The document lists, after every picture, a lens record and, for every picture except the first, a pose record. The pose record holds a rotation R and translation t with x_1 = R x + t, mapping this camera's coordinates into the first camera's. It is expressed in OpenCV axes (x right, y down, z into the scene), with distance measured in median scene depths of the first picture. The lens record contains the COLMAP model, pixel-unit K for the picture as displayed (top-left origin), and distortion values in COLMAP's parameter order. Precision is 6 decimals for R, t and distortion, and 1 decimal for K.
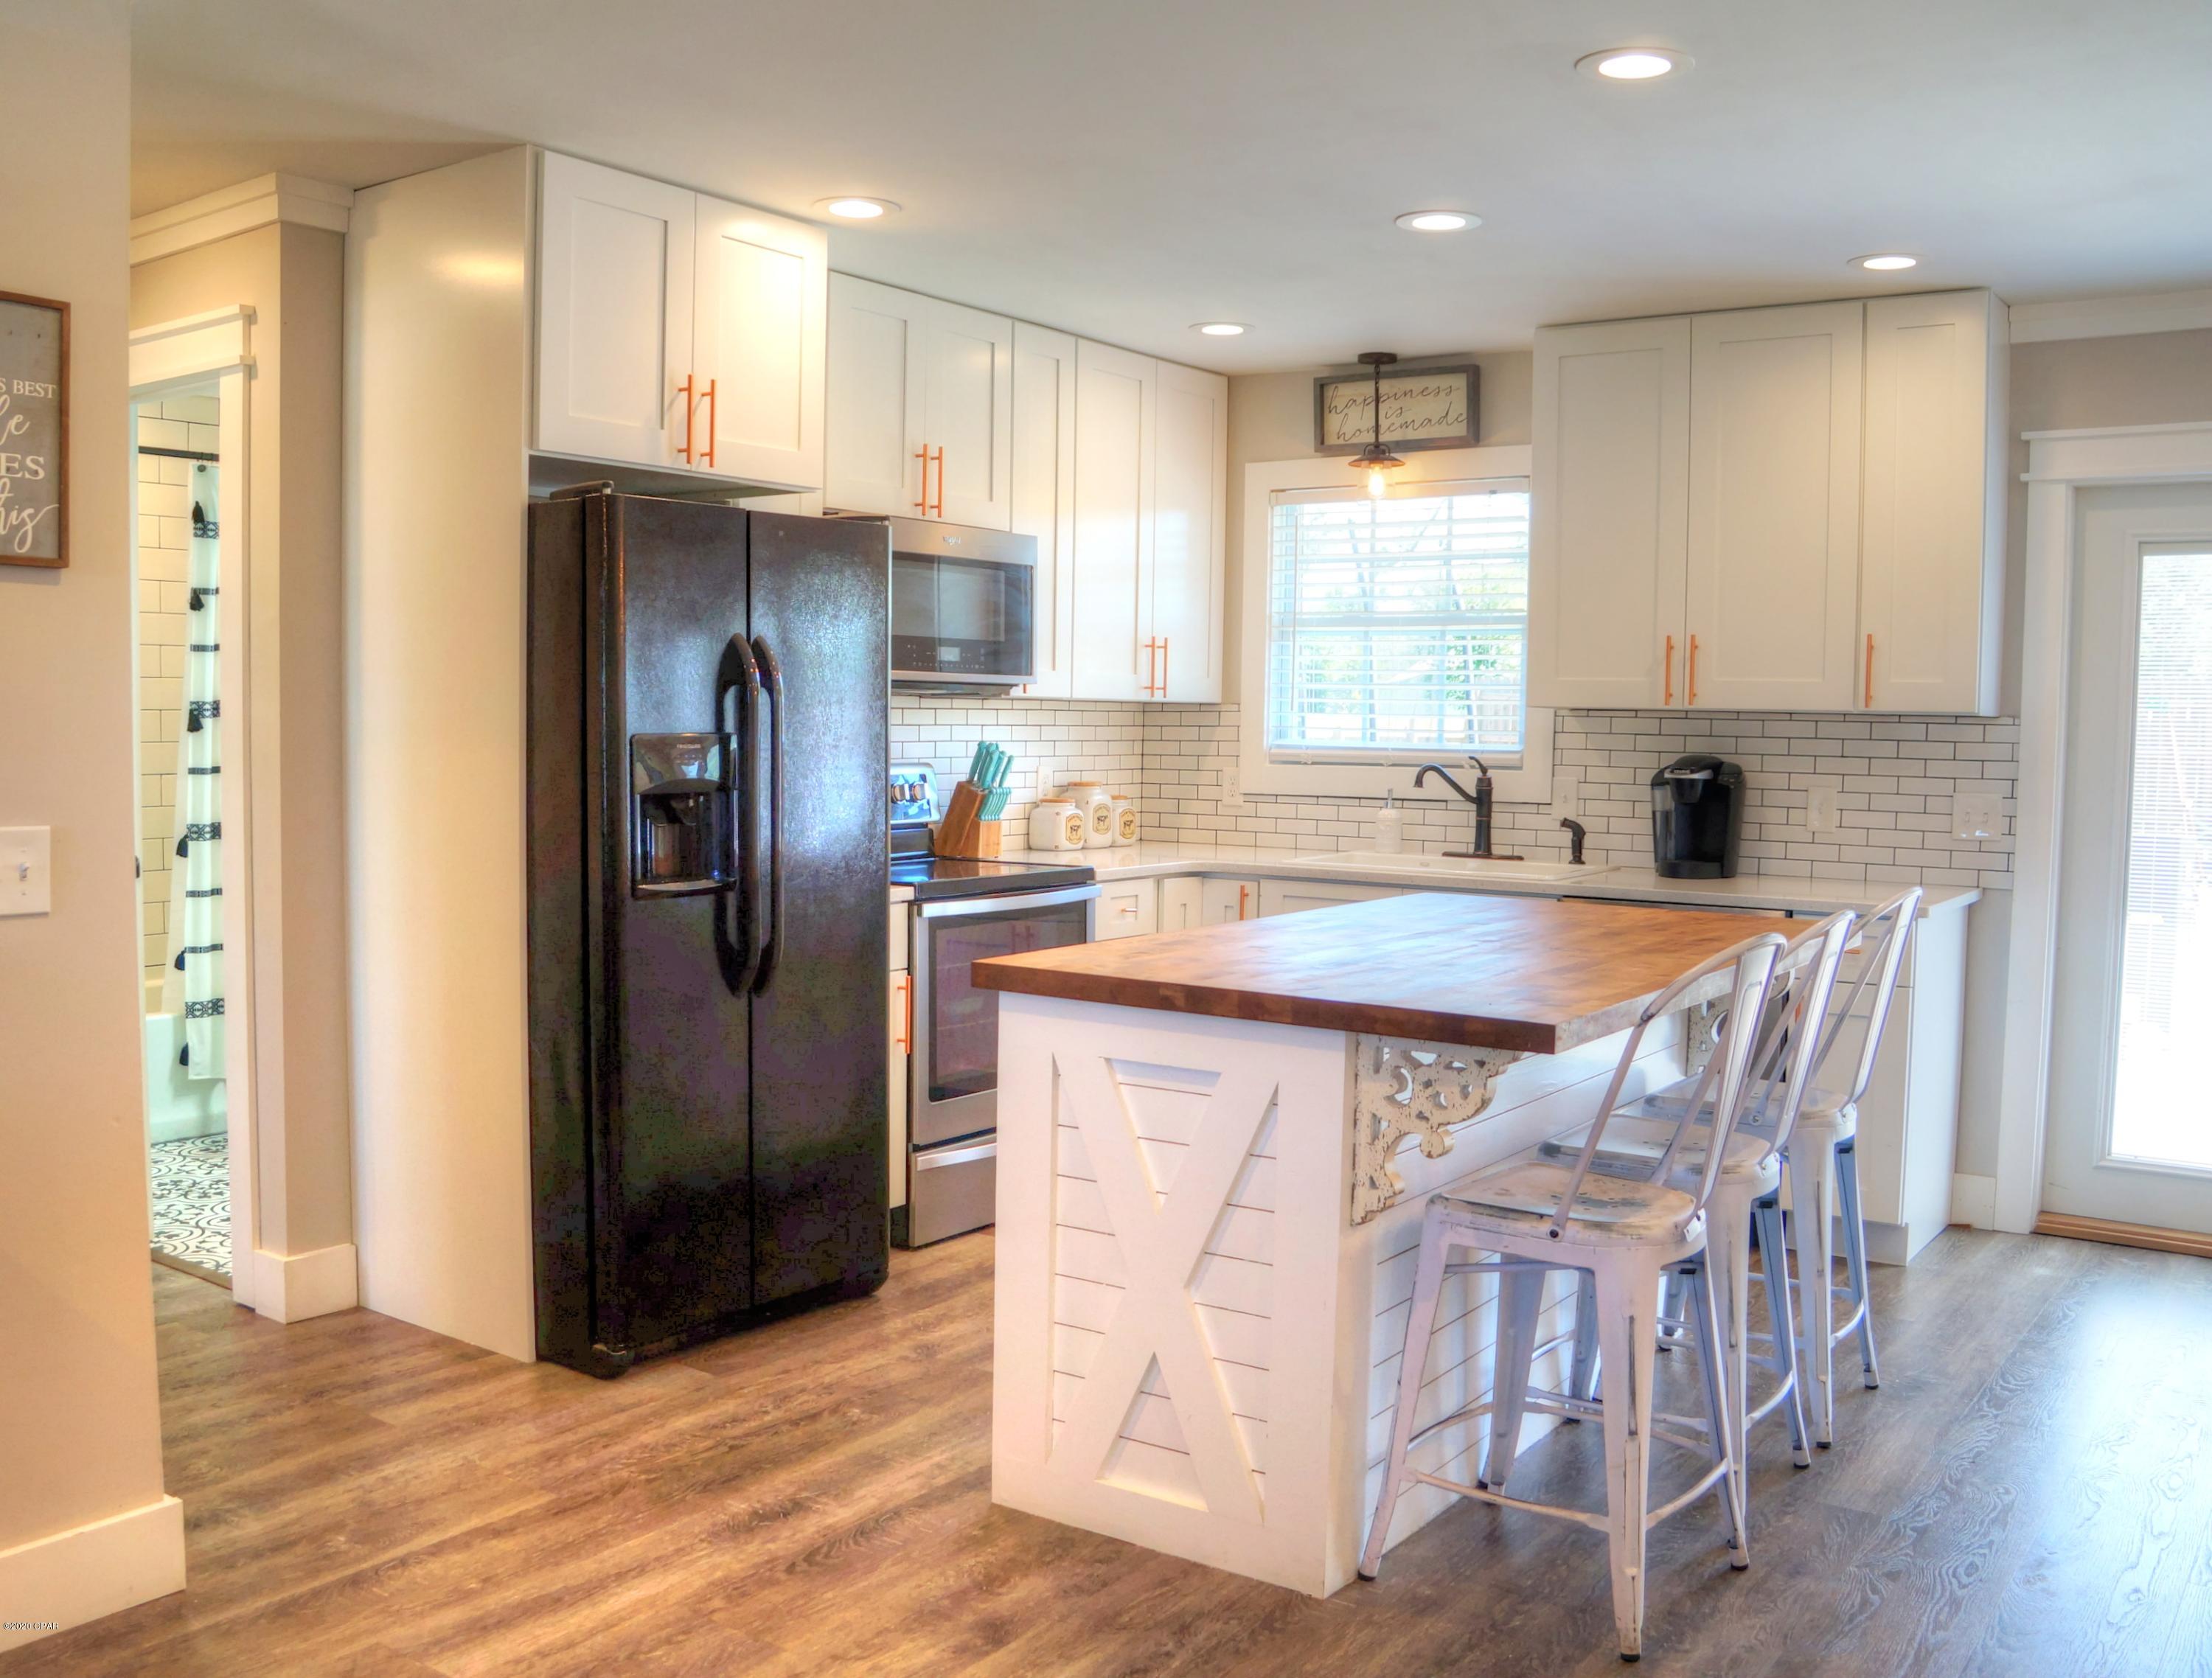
lens RADIAL K [[2022.7, 0, 1096.2], [0, 2022.7, 824.7], [0, 0, 1]] dist [-0.086069, 0.000000]
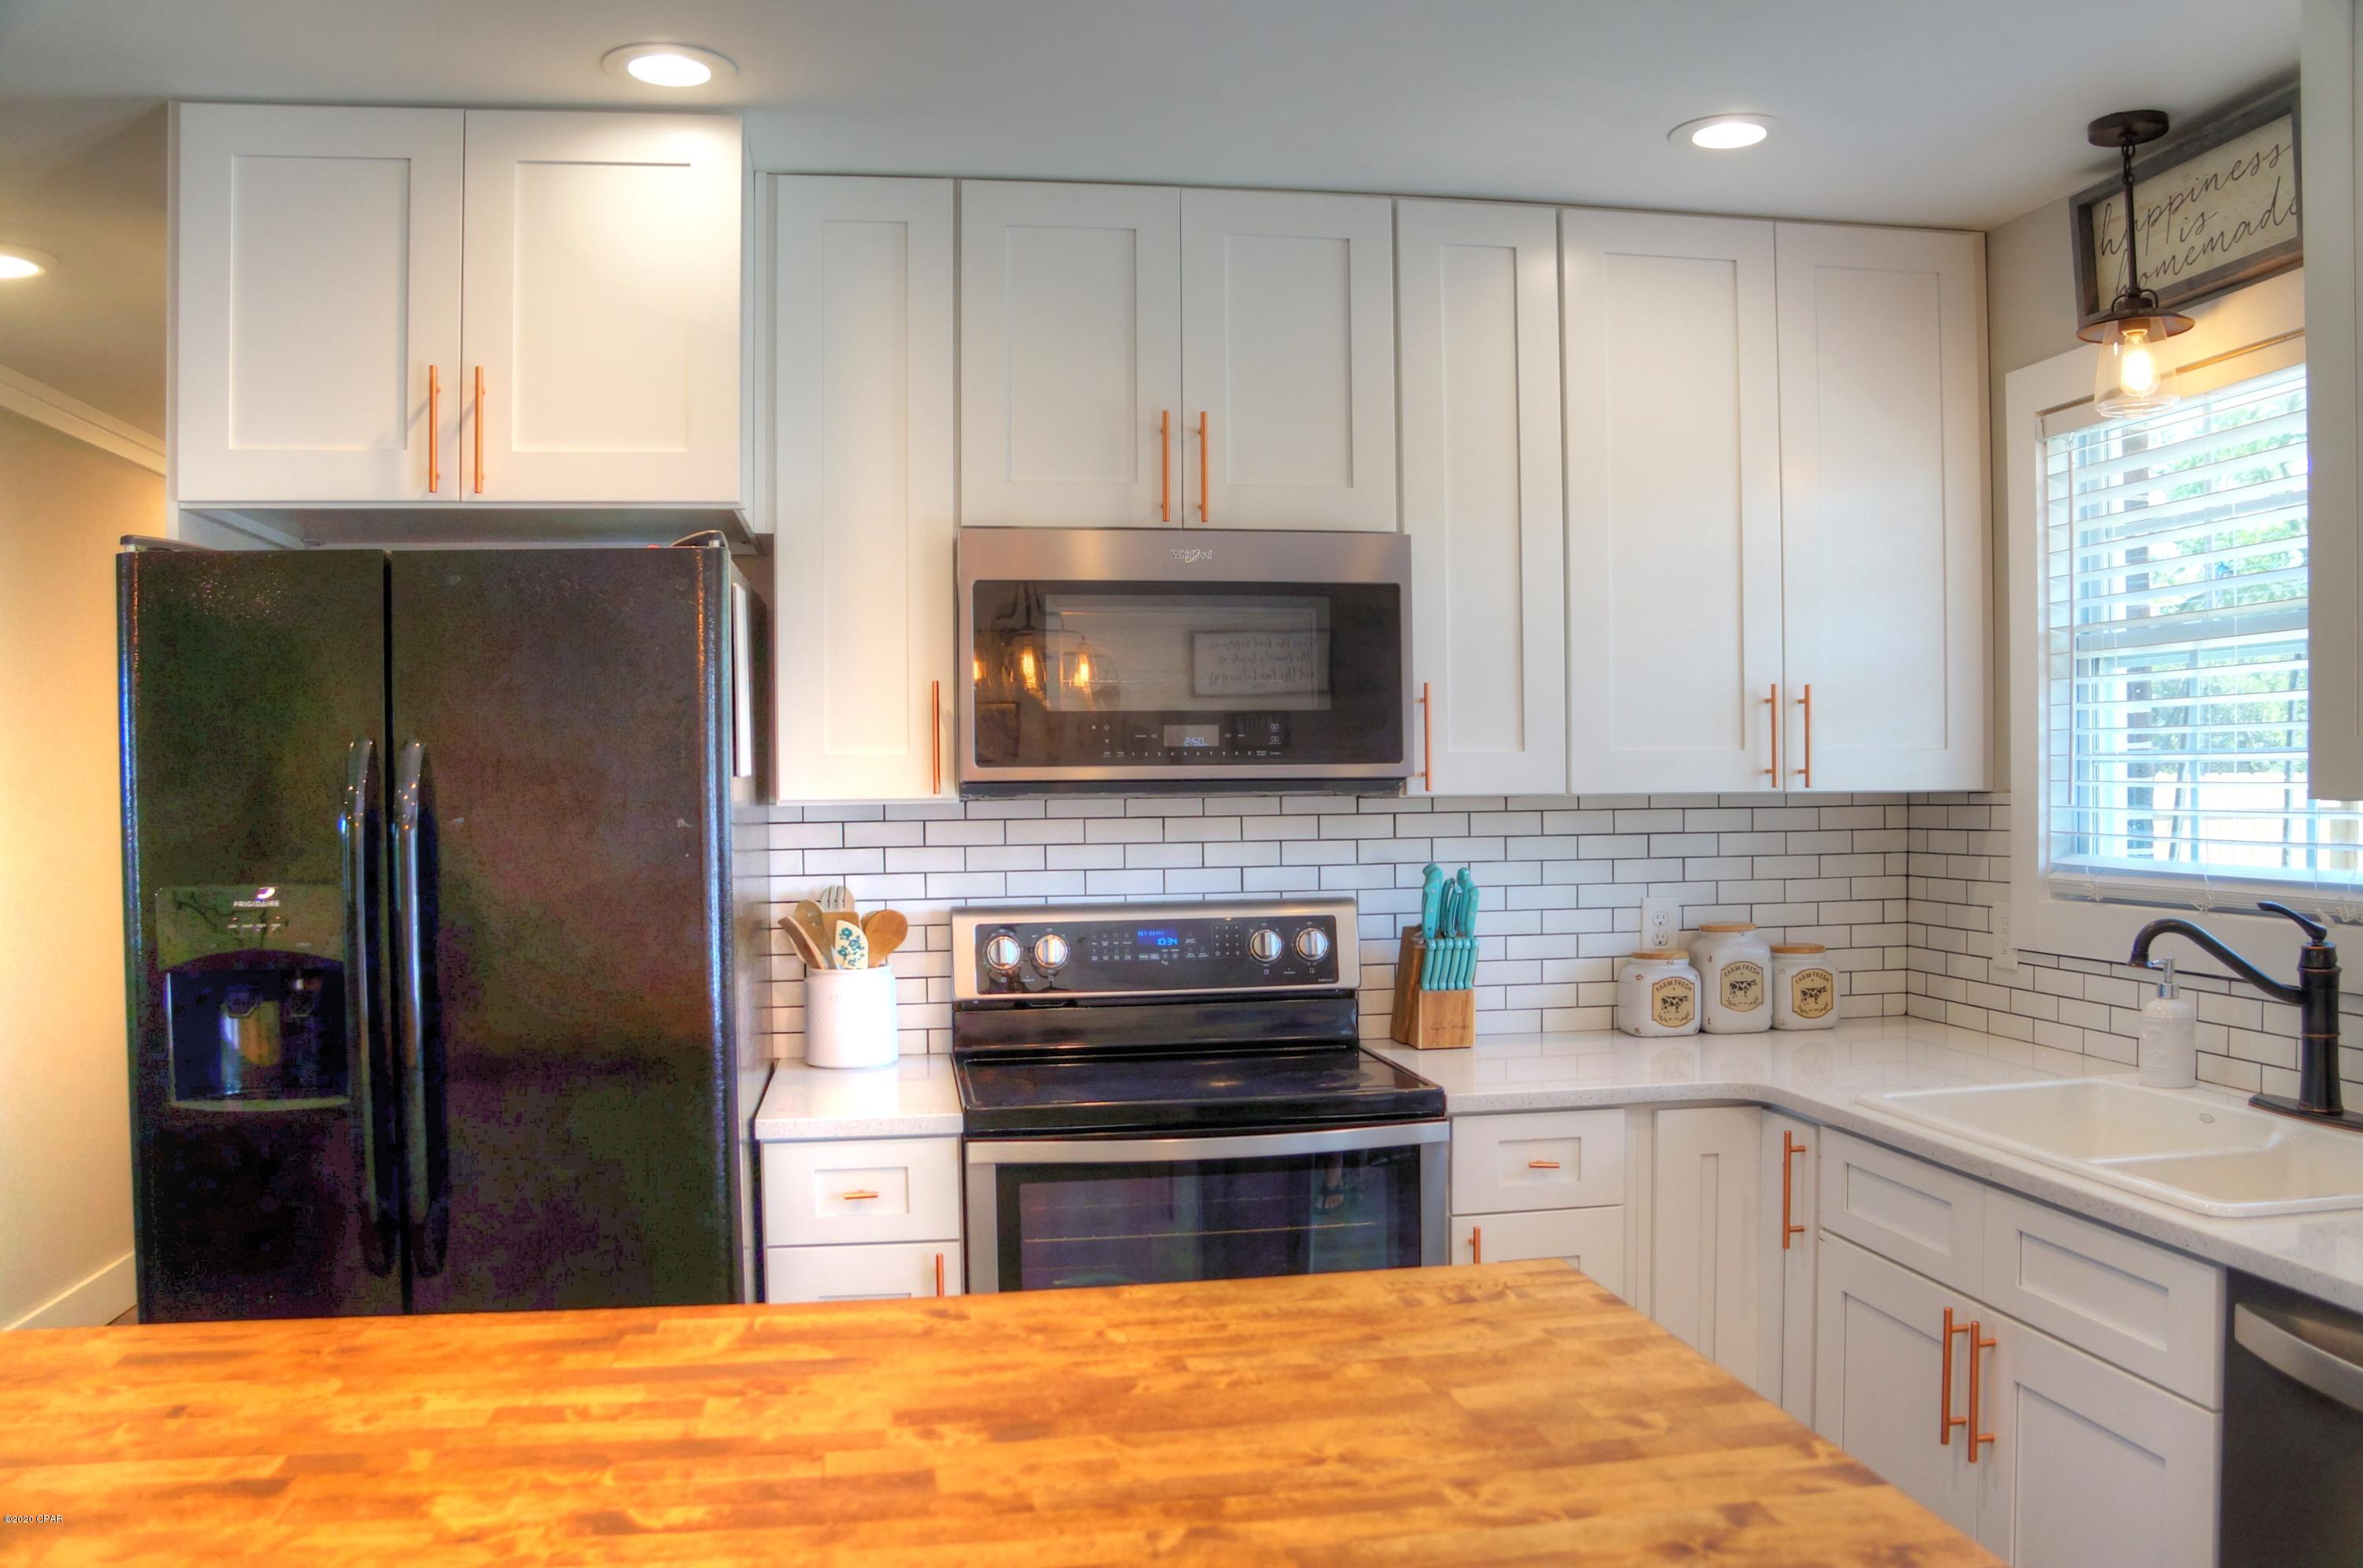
lens RADIAL K [[1859.6, 0, 1181.4], [0, 1859.6, 790.0], [0, 0, 1]] dist [-0.133327, 0.019425]
pose [[0.694400, -0.018254, -0.719357, 0.297365], [-0.018594, 0.998889, -0.043296, -0.036306], [0.719348, 0.043440, 0.693290, 0.513810]]
